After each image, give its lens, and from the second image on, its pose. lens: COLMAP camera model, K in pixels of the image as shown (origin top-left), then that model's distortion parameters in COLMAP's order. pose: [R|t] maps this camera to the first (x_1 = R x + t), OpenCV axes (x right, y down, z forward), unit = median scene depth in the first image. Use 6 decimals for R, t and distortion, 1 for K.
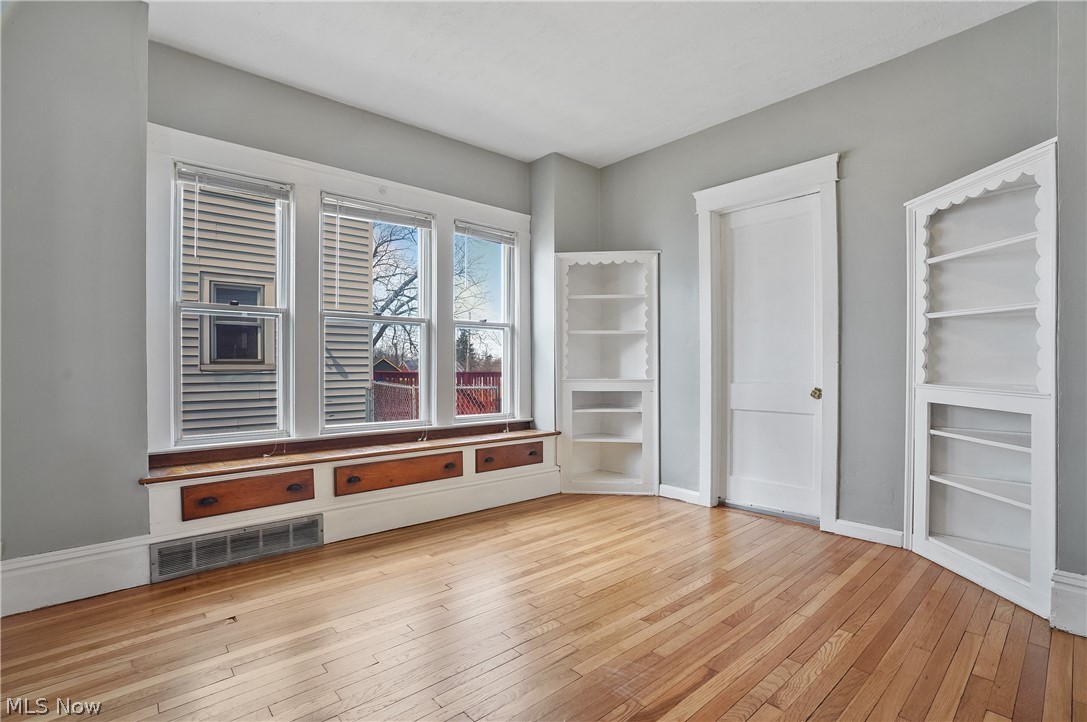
lens RADIAL K [[503.1, 0, 542.4], [0, 503.1, 366.4], [0, 0, 1]] dist [-0.072752, 0.026368]
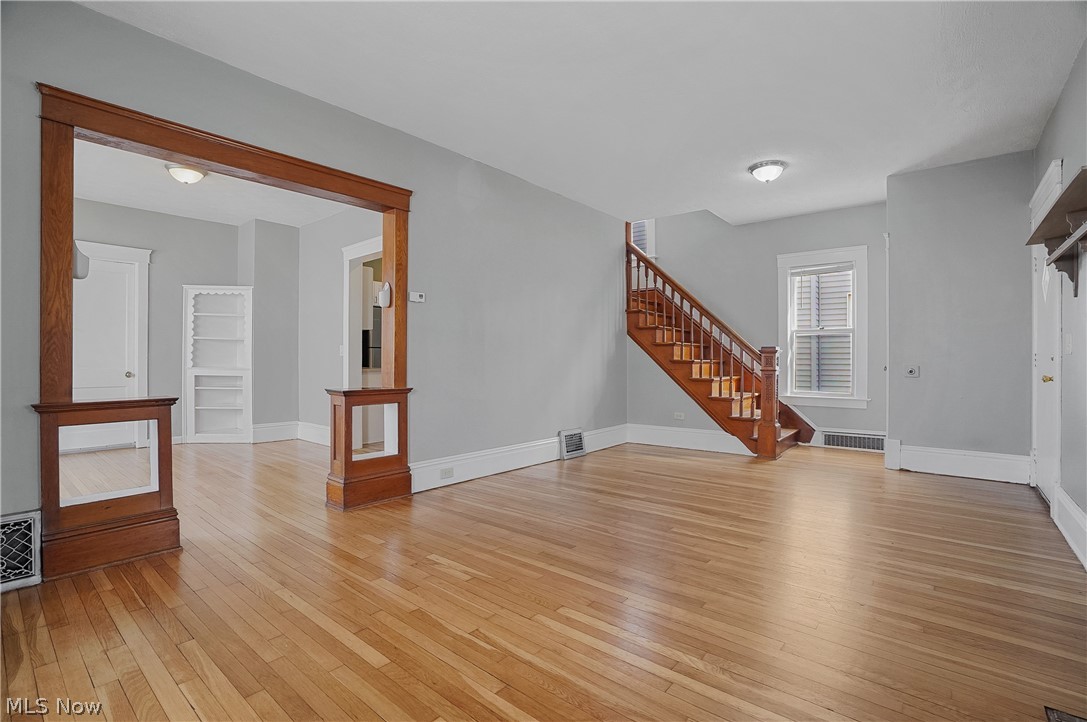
lens RADIAL K [[503.1, 0, 542.4], [0, 503.1, 366.4], [0, 0, 1]] dist [-0.072752, 0.026368]
pose [[-0.147465, -0.014651, 0.988959, -1.546117], [-0.002016, 0.999893, 0.014512, -0.004434], [-0.989065, 0.000146, -0.147479, -0.261969]]
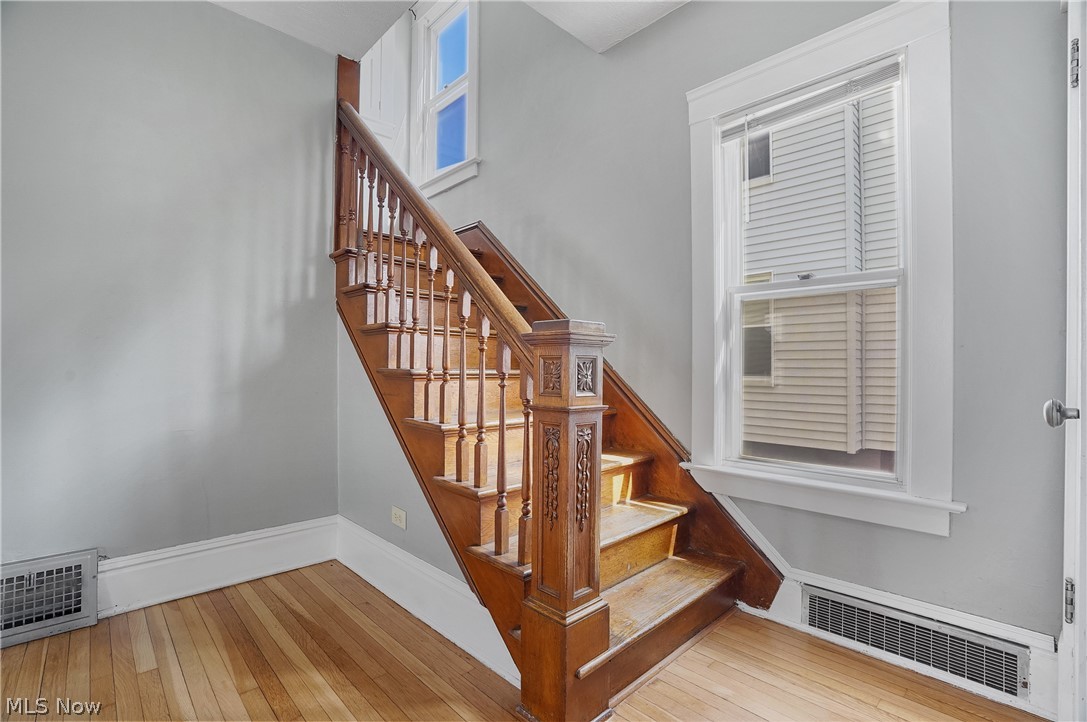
lens RADIAL K [[489.7, 0, 559.0], [0, 489.7, 365.5], [0, 0, 1]] dist [-0.051481, 0.012352]
pose [[-0.041431, 0.003108, 0.999137, -0.385860], [-0.002636, 0.999991, -0.003220, -0.006749], [-0.999138, -0.002768, -0.041423, -1.311626]]
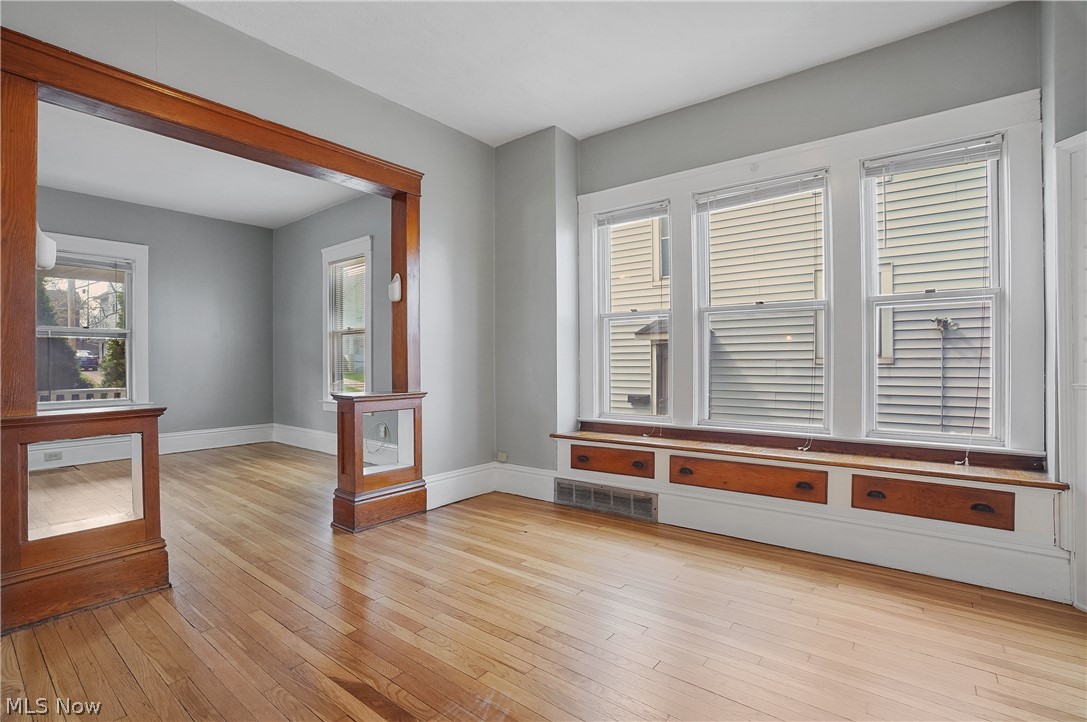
lens RADIAL K [[503.1, 0, 542.4], [0, 503.1, 366.4], [0, 0, 1]] dist [-0.072752, 0.026368]
pose [[0.185121, 0.008935, -0.982675, 0.578486], [0.004589, 0.999940, 0.009957, 0.000011], [0.982705, -0.006353, 0.185069, 0.520933]]
